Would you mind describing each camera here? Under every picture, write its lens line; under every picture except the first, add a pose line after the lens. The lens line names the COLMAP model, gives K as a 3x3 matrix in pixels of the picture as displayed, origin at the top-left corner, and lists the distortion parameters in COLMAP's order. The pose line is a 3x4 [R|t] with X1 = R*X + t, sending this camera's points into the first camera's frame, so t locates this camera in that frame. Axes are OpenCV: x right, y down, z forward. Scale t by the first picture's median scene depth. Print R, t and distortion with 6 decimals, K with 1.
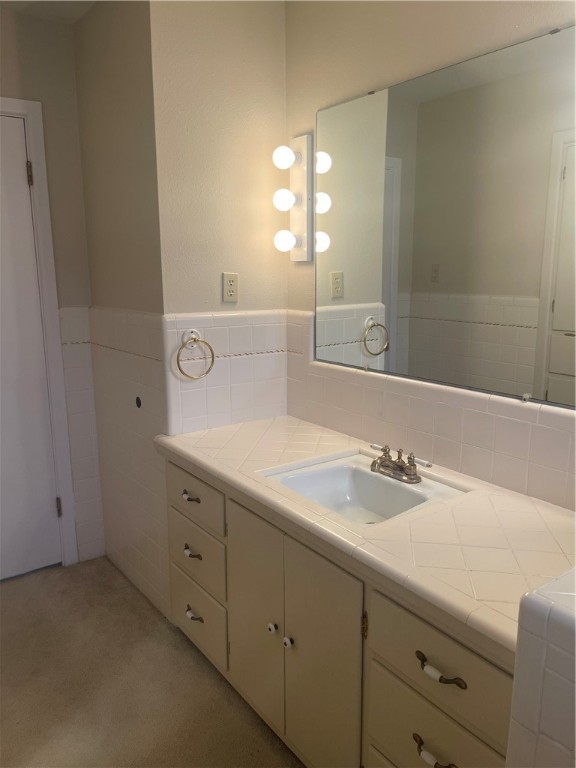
lens RADIAL K [[585.5, 0, 284.7], [0, 585.5, 385.4], [0, 0, 1]] dist [0.074526, -0.082775]
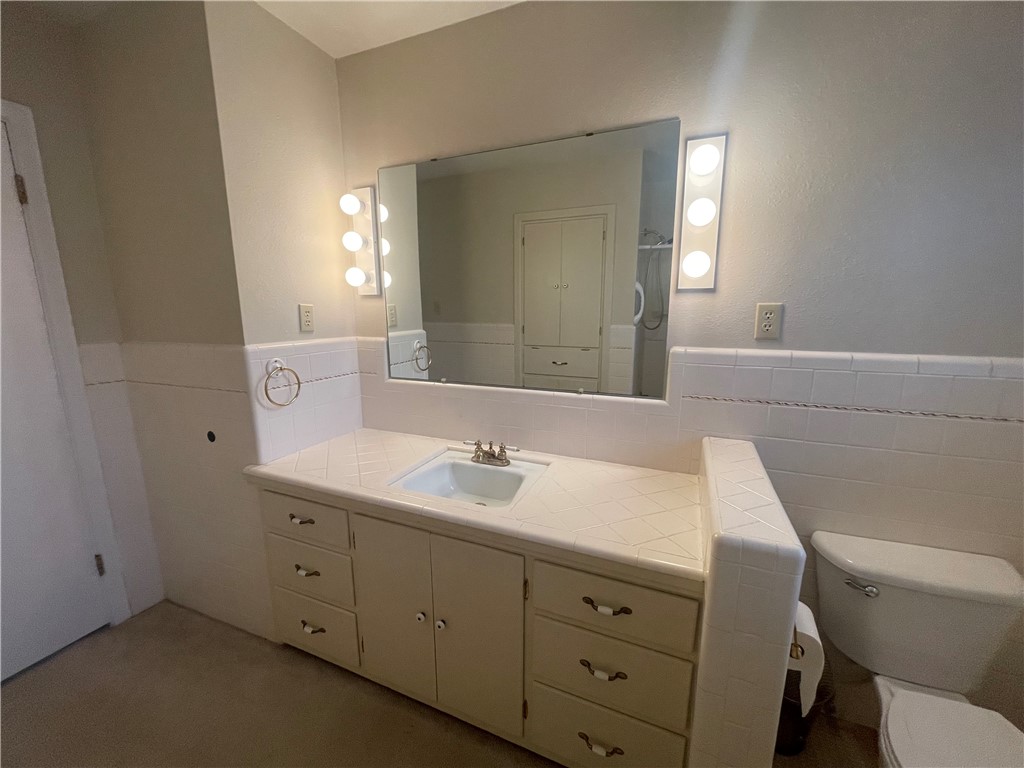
lens RADIAL K [[415.4, 0, 509.4], [0, 415.4, 386.3], [0, 0, 1]] dist [0.000850, 0.000631]
pose [[0.858857, -0.095481, 0.503237, -0.173840], [0.099767, 0.994839, 0.018485, -0.019163], [-0.502405, 0.034330, 0.863951, 0.159732]]
